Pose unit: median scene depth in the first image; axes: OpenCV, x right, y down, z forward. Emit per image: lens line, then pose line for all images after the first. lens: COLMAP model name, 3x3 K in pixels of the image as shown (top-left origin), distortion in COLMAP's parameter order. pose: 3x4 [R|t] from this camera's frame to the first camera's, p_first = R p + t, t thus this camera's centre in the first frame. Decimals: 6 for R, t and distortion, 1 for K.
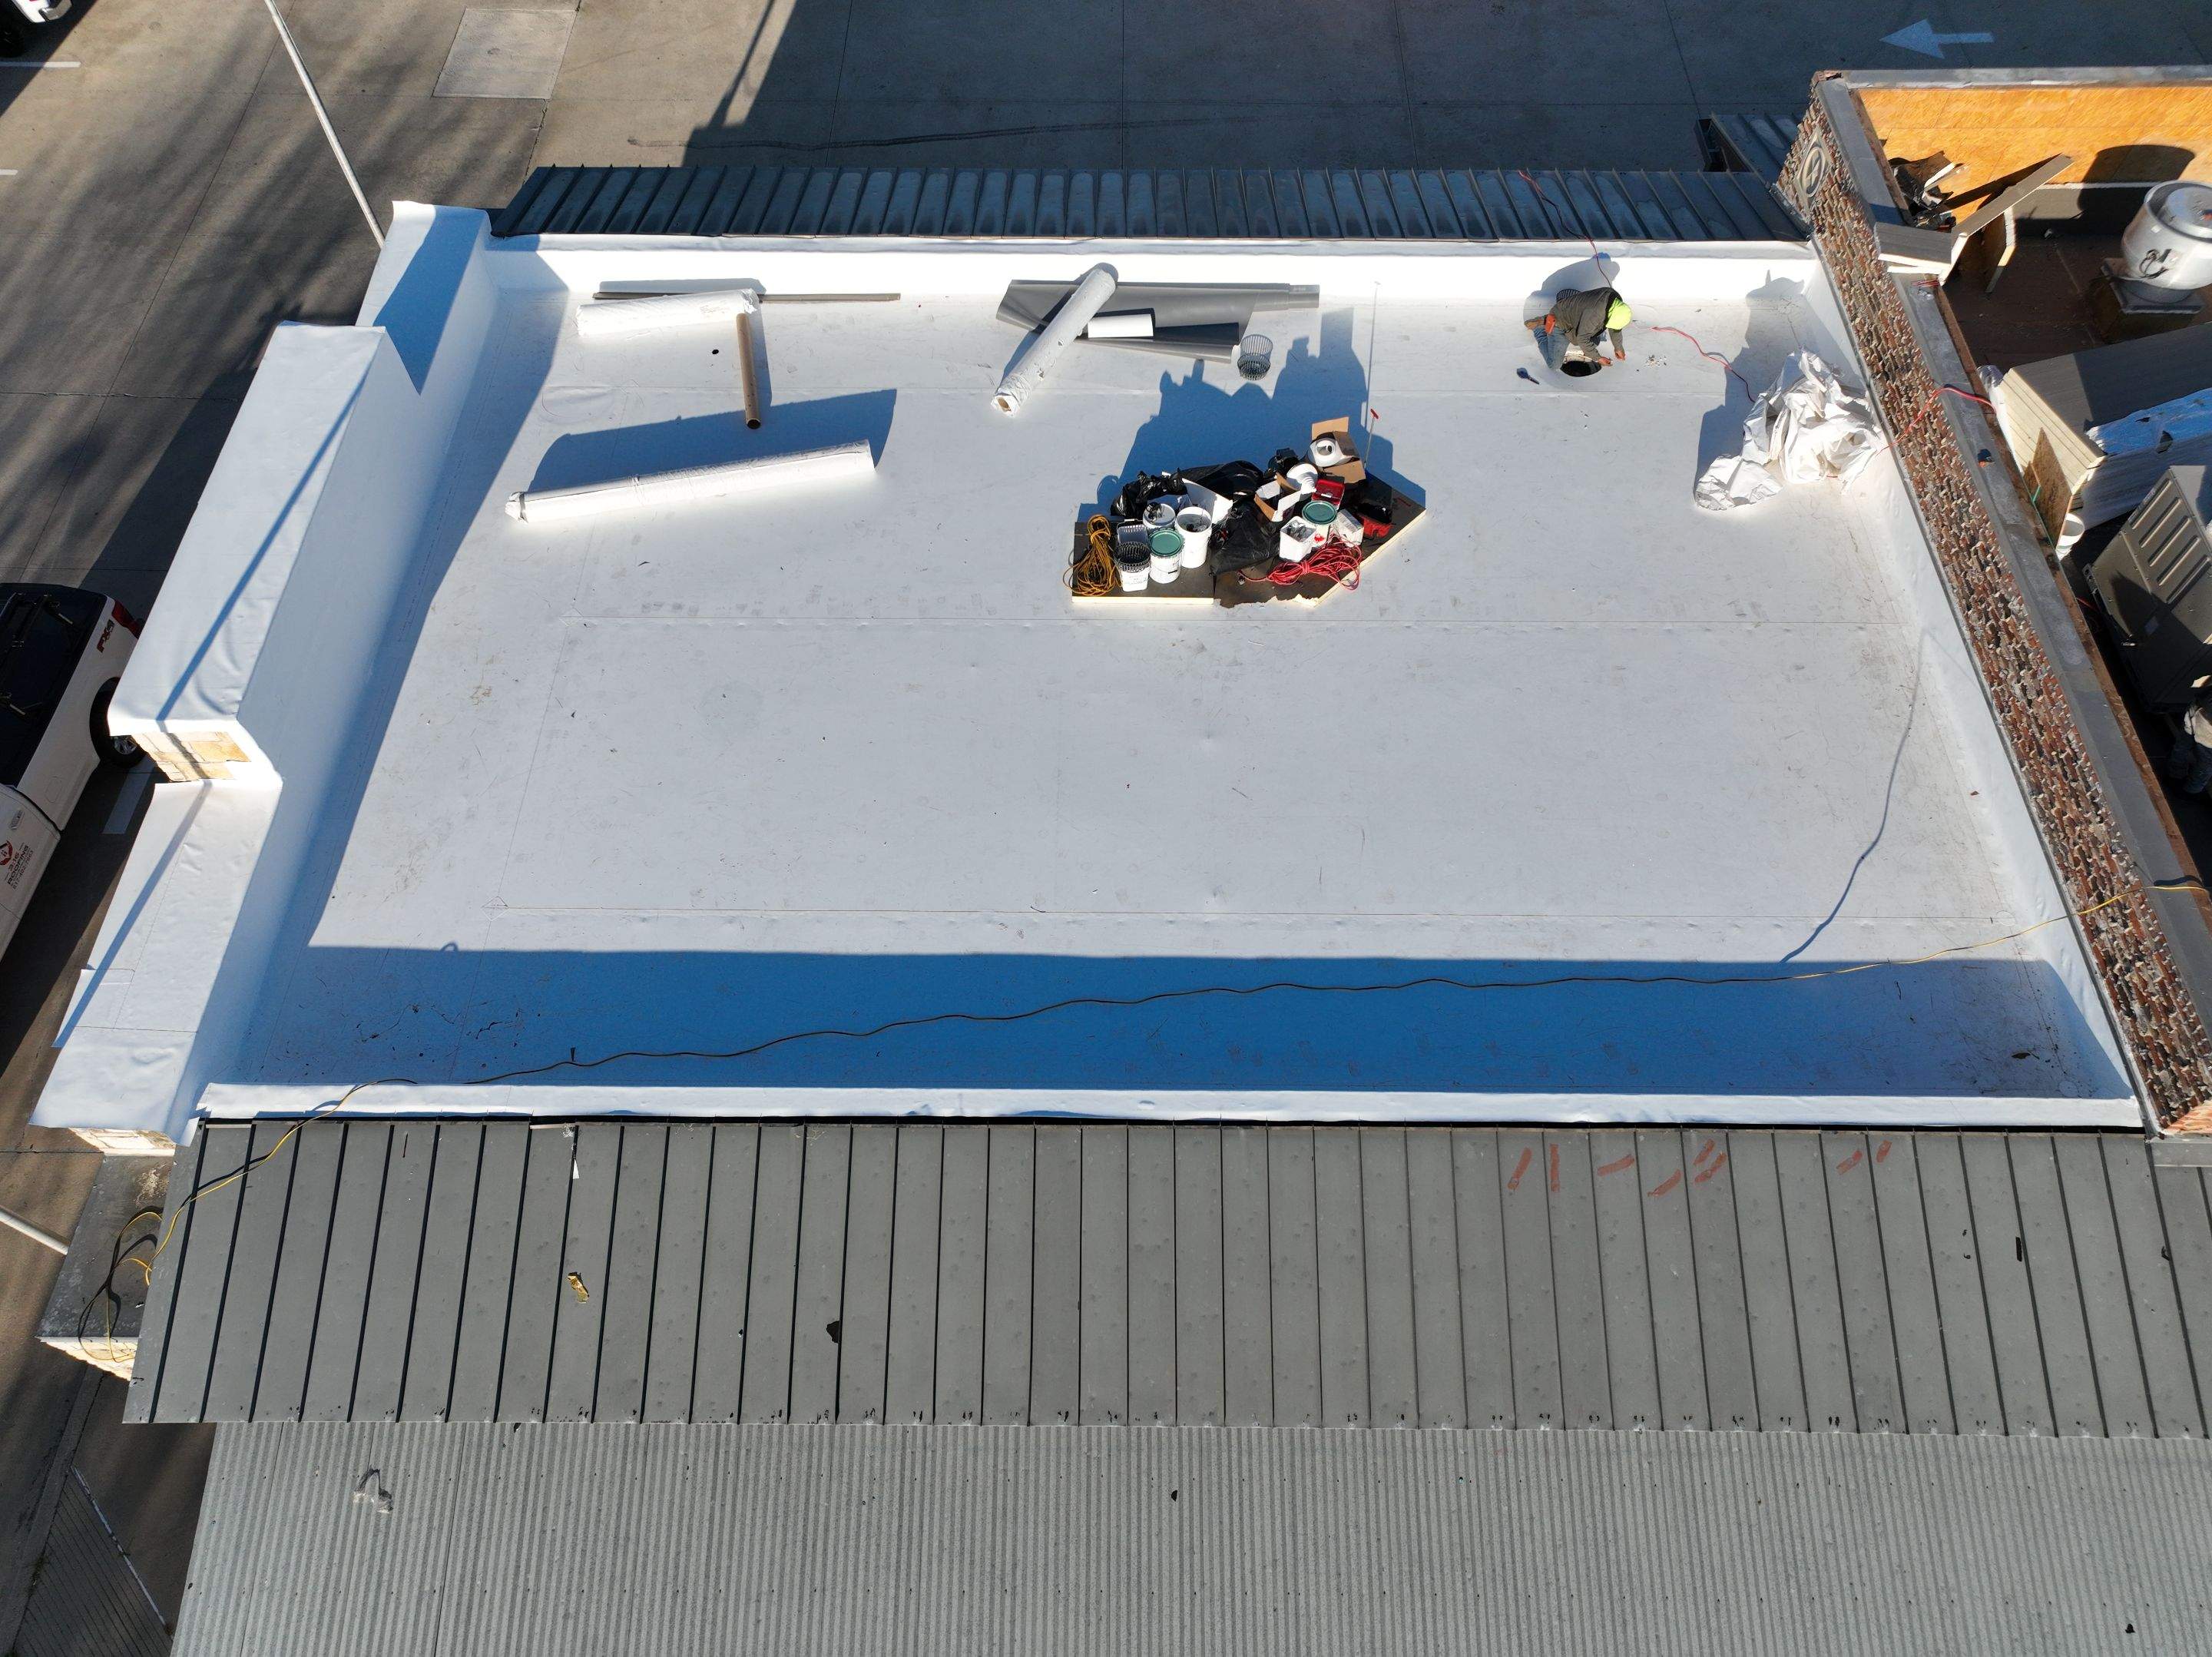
lens RADIAL K [[1558.1, 0, 1103.4], [0, 1558.1, 825.1], [0, 0, 1]] dist [-0.001955, 0.021341]
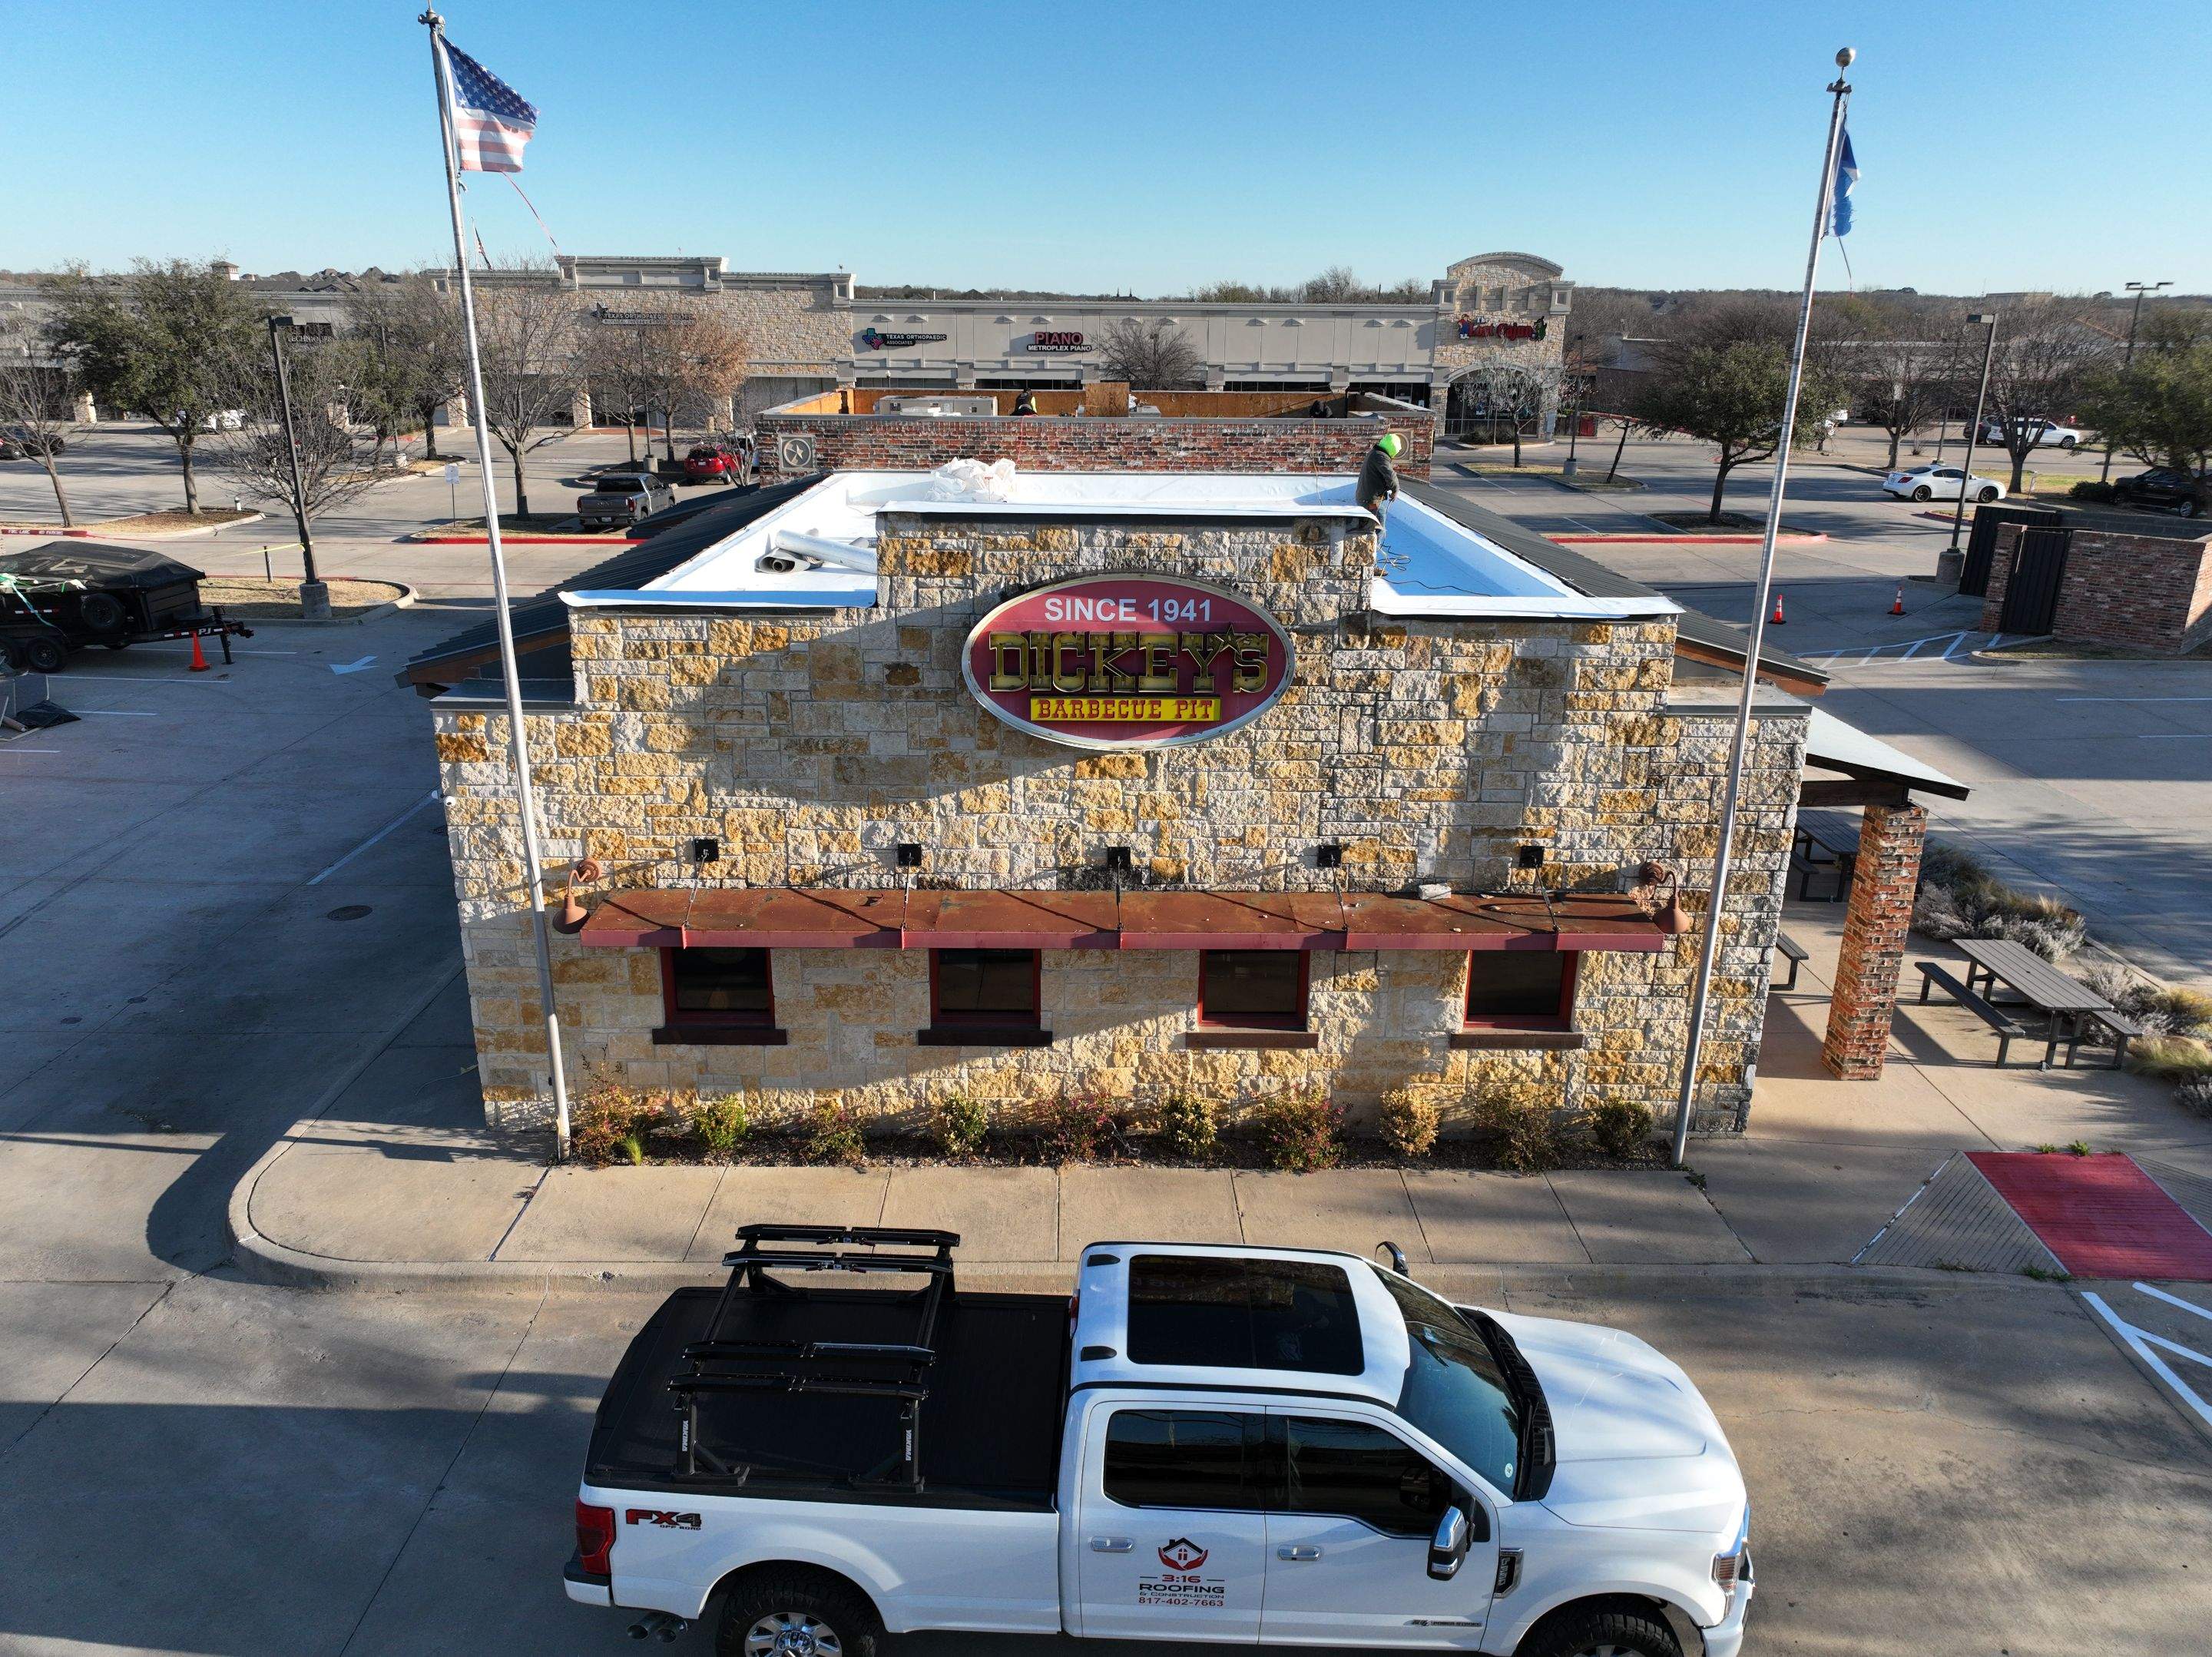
lens RADIAL K [[1558.1, 0, 1100.4], [0, 1558.1, 832.3], [0, 0, 1]] dist [-0.001955, 0.021341]
pose [[-0.012287, -0.308793, 0.951050, -1.426186], [0.833154, 0.522757, 0.180496, -0.260786], [-0.552904, 0.794589, 0.250849, 0.791241]]
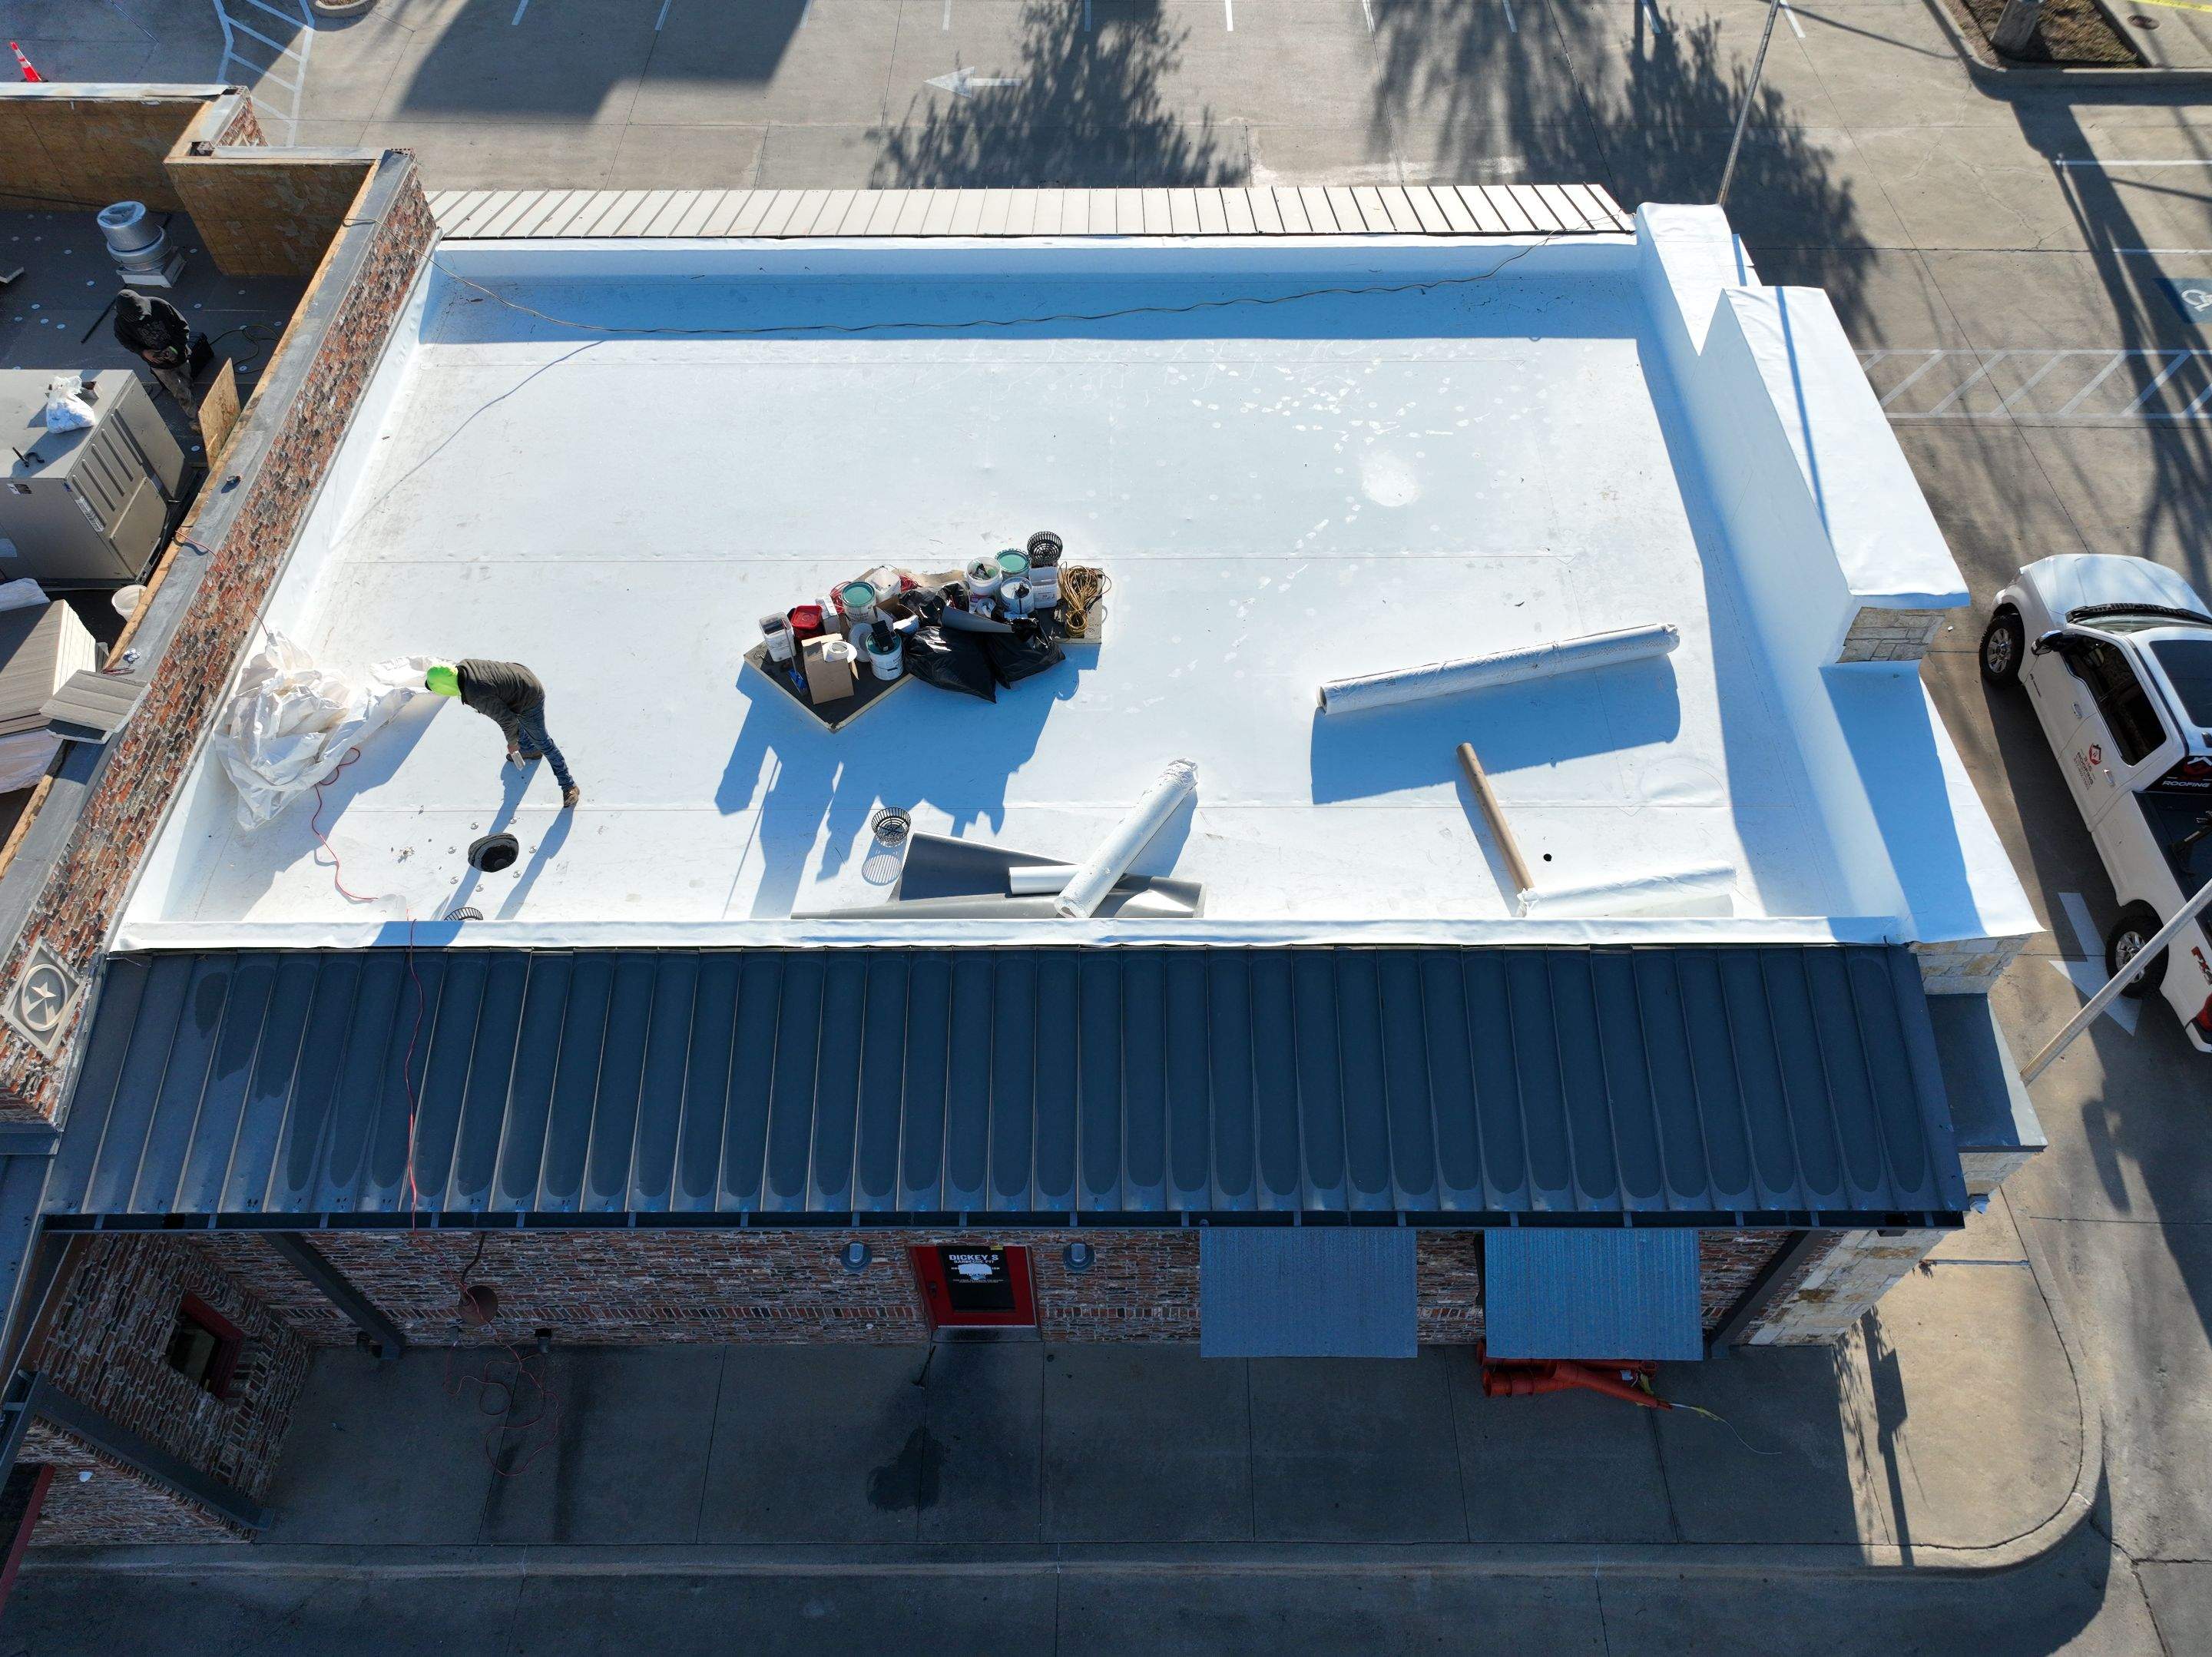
lens RADIAL K [[1558.1, 0, 1102.8], [0, 1558.1, 822.5], [0, 0, 1]] dist [-0.001955, 0.021341]
pose [[-0.999943, 0.010309, 0.002800, -0.020605], [-0.000813, -0.334793, 0.942291, -1.158014], [0.010652, 0.942235, 0.334782, 0.771650]]
